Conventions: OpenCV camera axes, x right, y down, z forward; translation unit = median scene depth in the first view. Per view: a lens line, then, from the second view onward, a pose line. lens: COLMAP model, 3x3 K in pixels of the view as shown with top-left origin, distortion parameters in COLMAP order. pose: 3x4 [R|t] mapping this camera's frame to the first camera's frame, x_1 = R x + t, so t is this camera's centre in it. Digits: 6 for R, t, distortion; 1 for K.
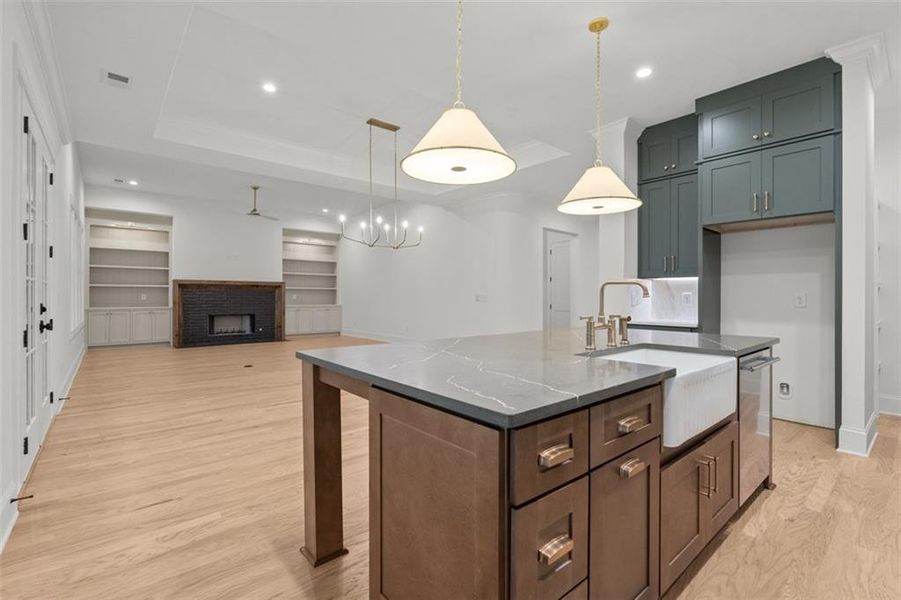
lens RADIAL K [[408.2, 0, 449.2], [0, 408.2, 293.2], [0, 0, 1]] dist [-0.003157, 0.000247]
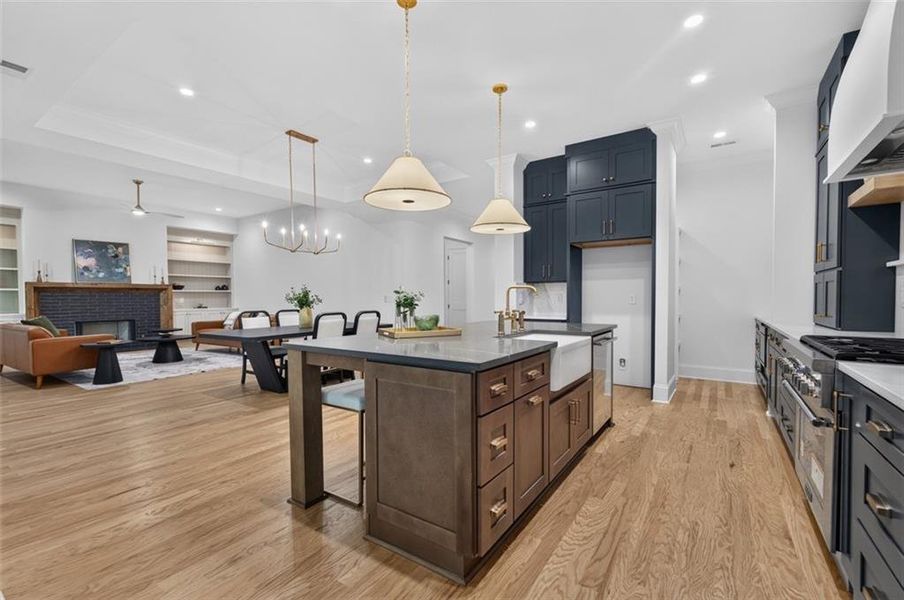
lens RADIAL K [[394.1, 0, 449.8], [0, 394.1, 304.9], [0, 0, 1]] dist [0.003301, -0.000972]
pose [[0.964923, -0.014331, 0.262143, -0.137709], [0.007482, 0.999605, 0.027106, -0.002148], [-0.262428, -0.024194, 0.964648, -0.204253]]
